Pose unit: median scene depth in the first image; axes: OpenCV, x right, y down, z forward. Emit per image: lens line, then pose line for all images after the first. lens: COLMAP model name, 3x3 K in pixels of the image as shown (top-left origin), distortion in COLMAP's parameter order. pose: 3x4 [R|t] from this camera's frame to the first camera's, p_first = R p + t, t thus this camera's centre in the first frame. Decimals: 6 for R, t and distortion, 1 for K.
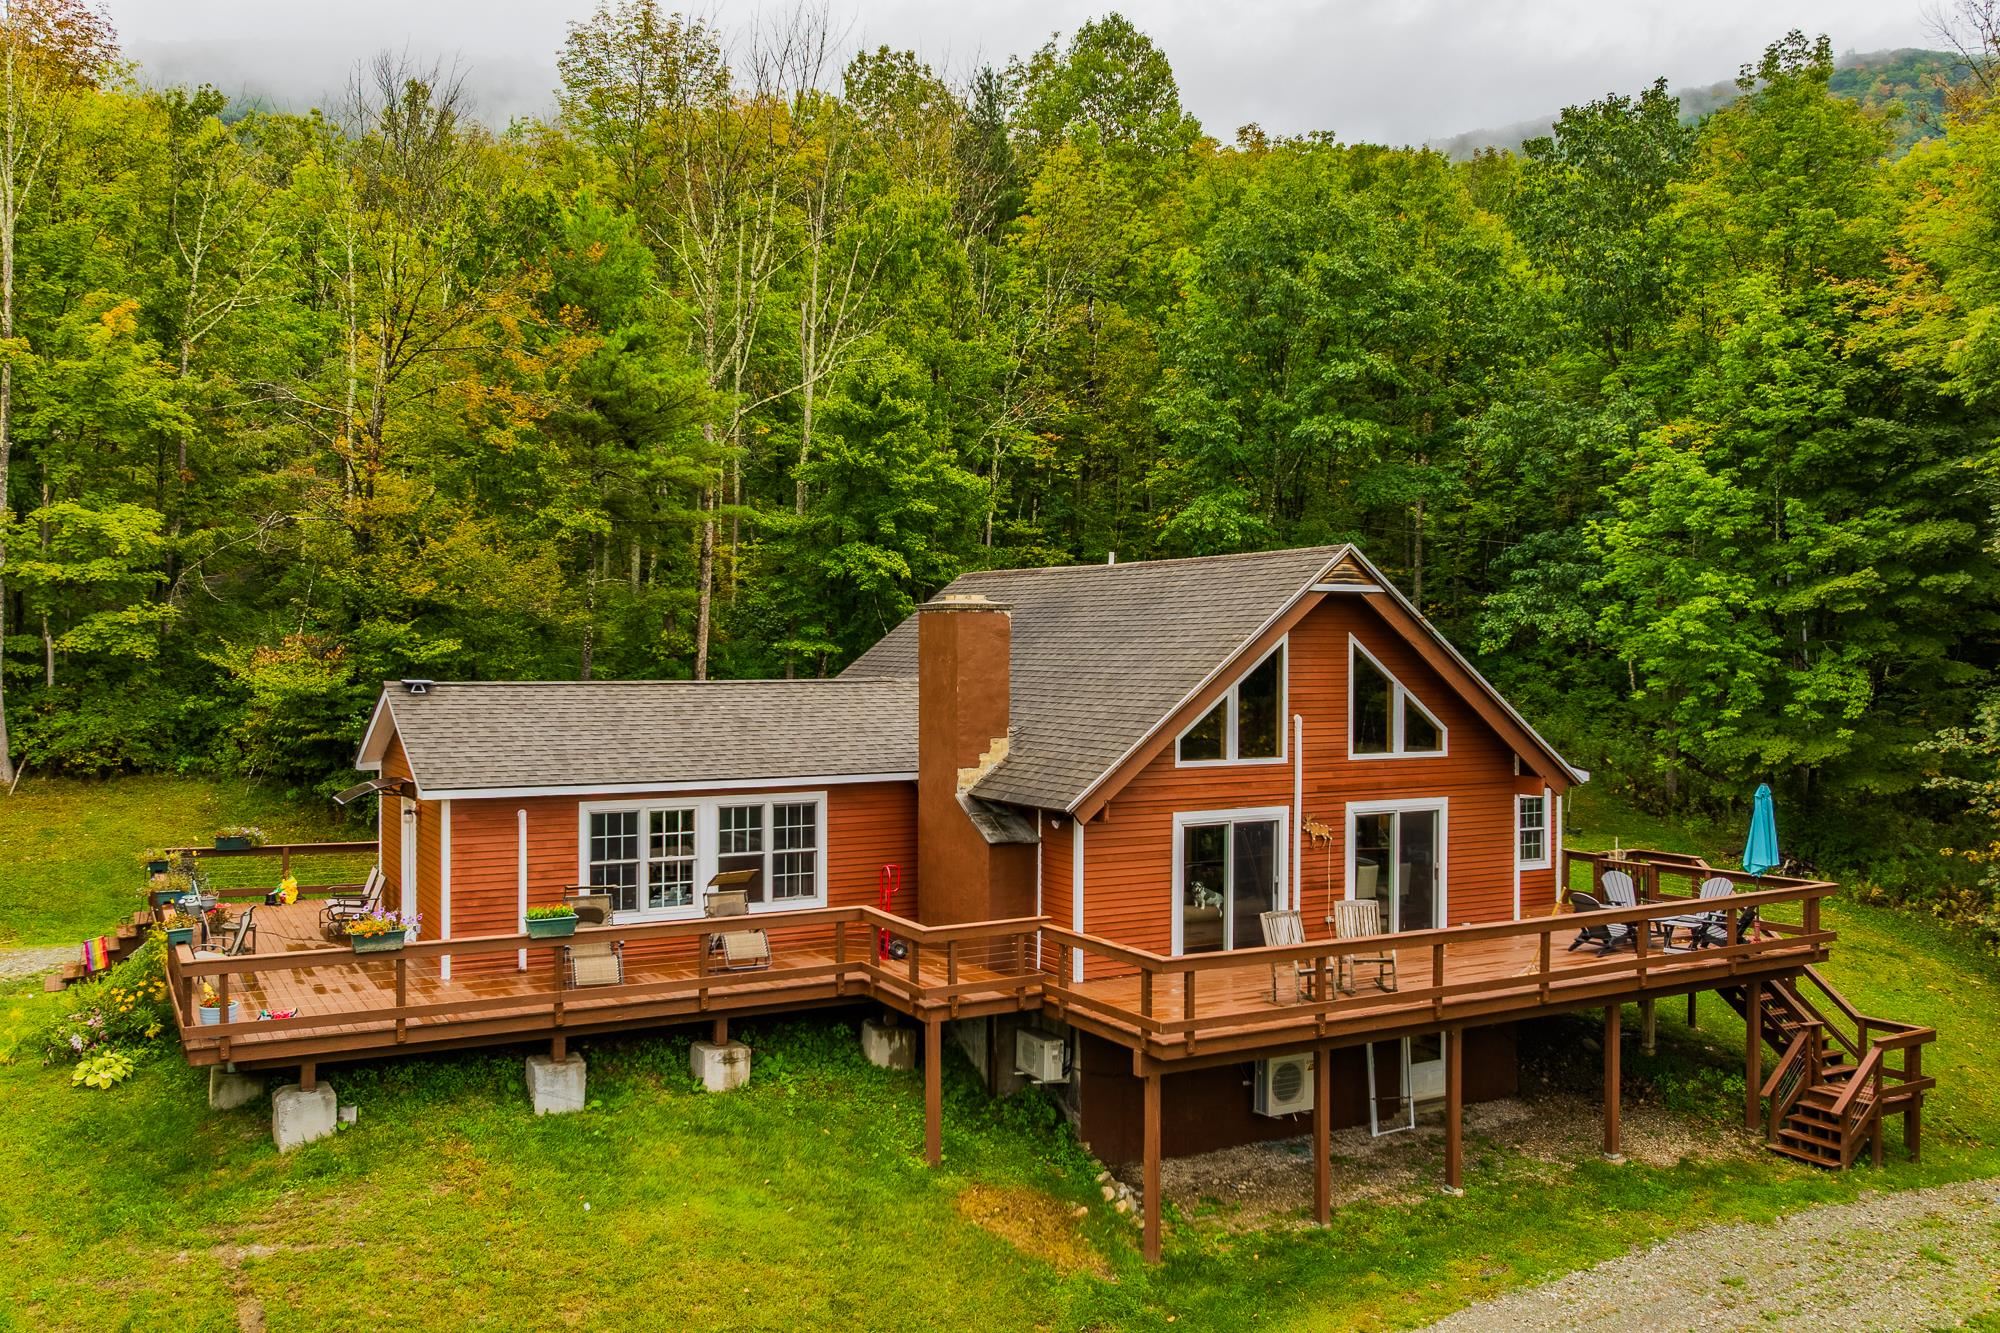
lens RADIAL K [[1669.3, 0, 1011.1], [0, 1669.3, 649.6], [0, 0, 1]] dist [-0.010098, -0.036228]
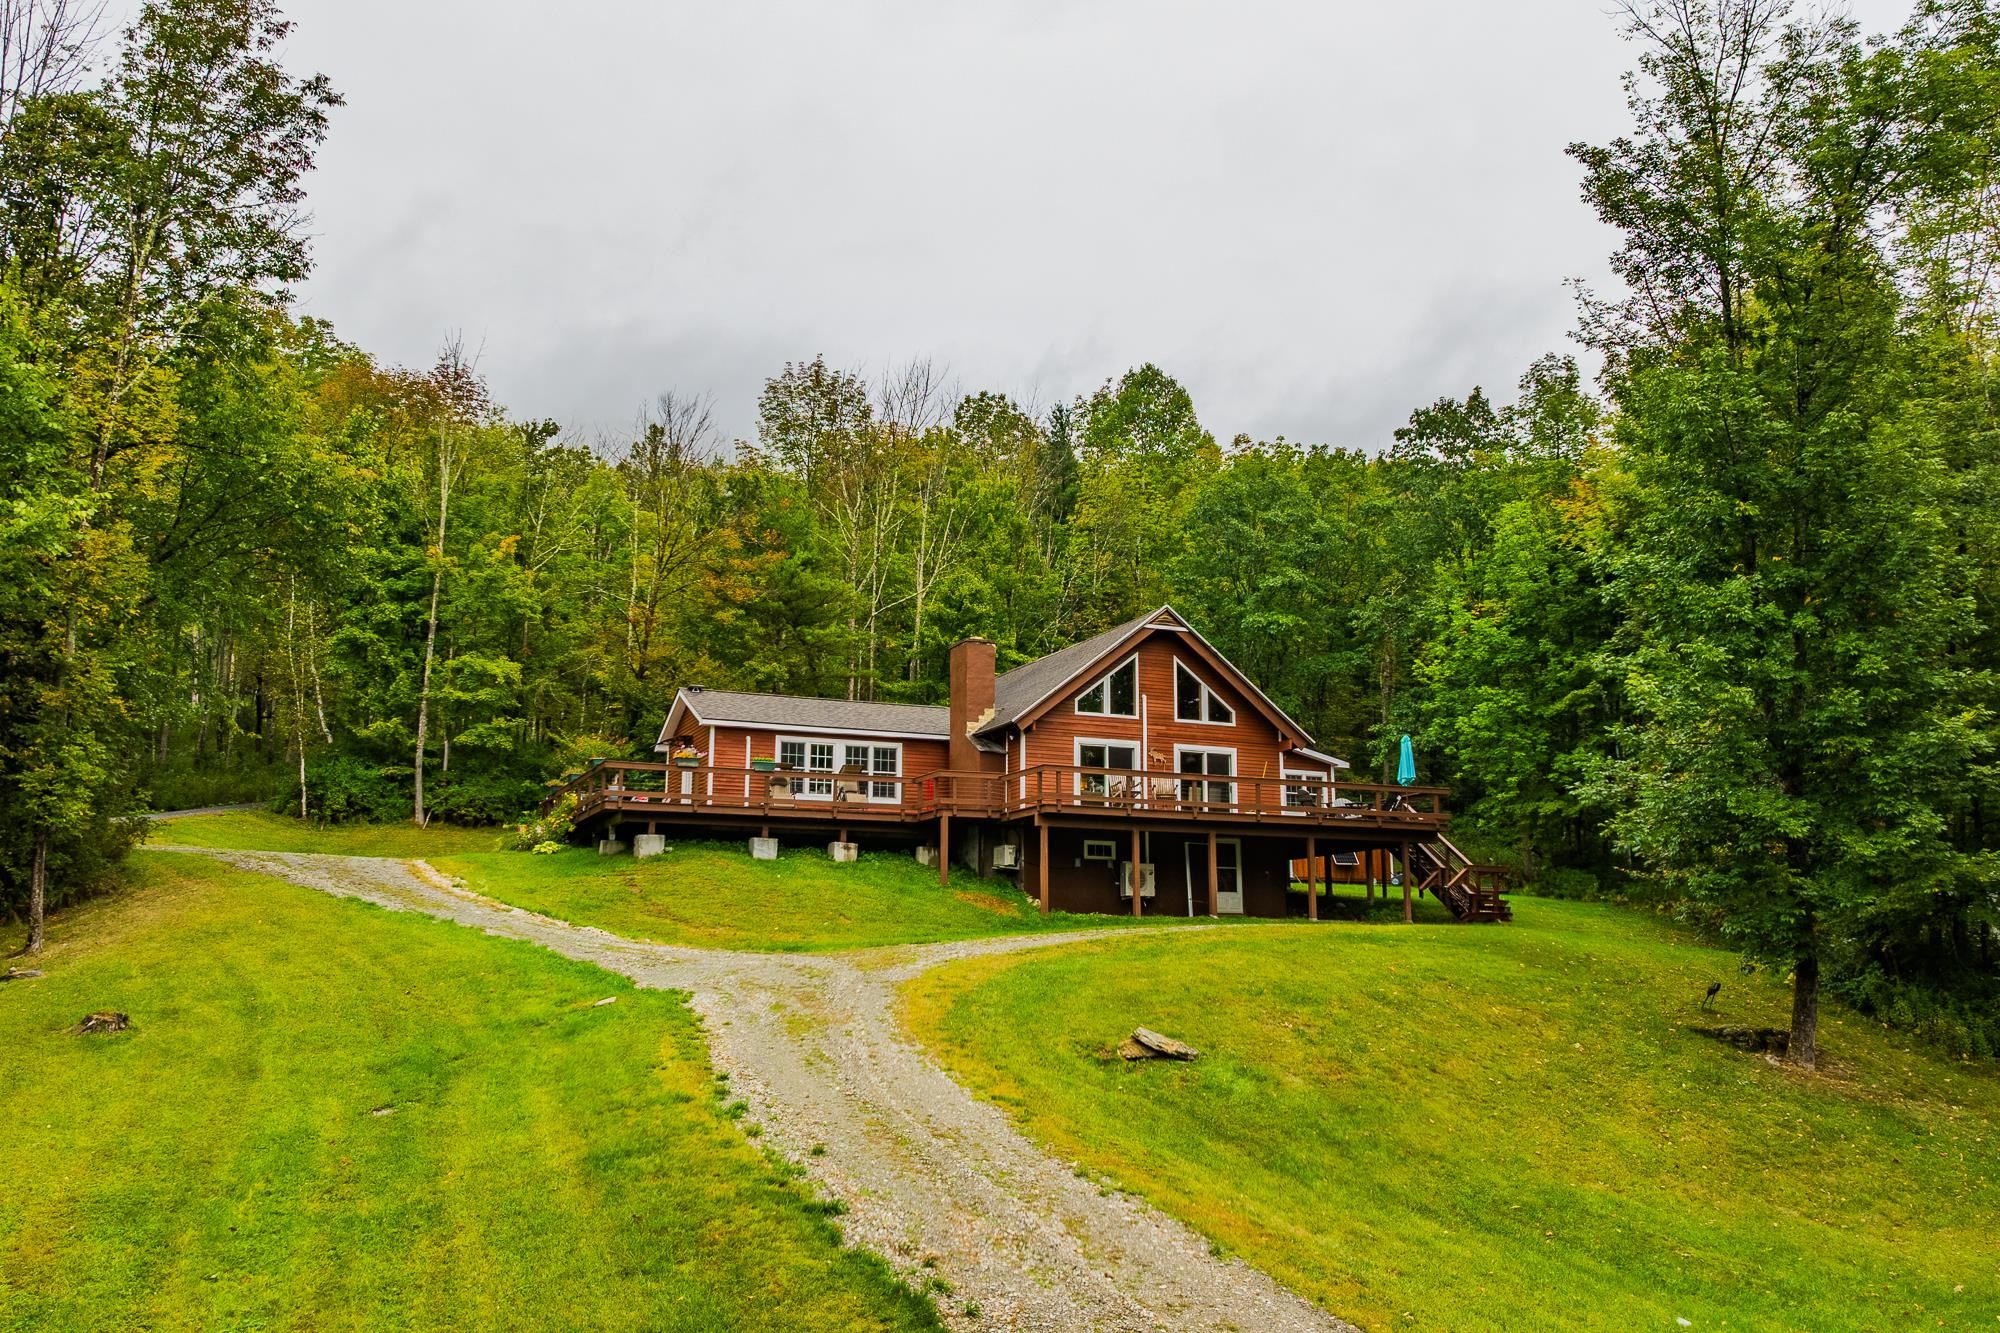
lens RADIAL K [[1669.3, 0, 1011.1], [0, 1669.3, 649.6], [0, 0, 1]] dist [-0.010098, -0.036228]
pose [[0.995673, -0.019139, -0.090934, 0.120649], [0.000214, 0.979031, -0.203712, 0.234814], [0.092926, 0.202811, 0.974799, -0.555110]]
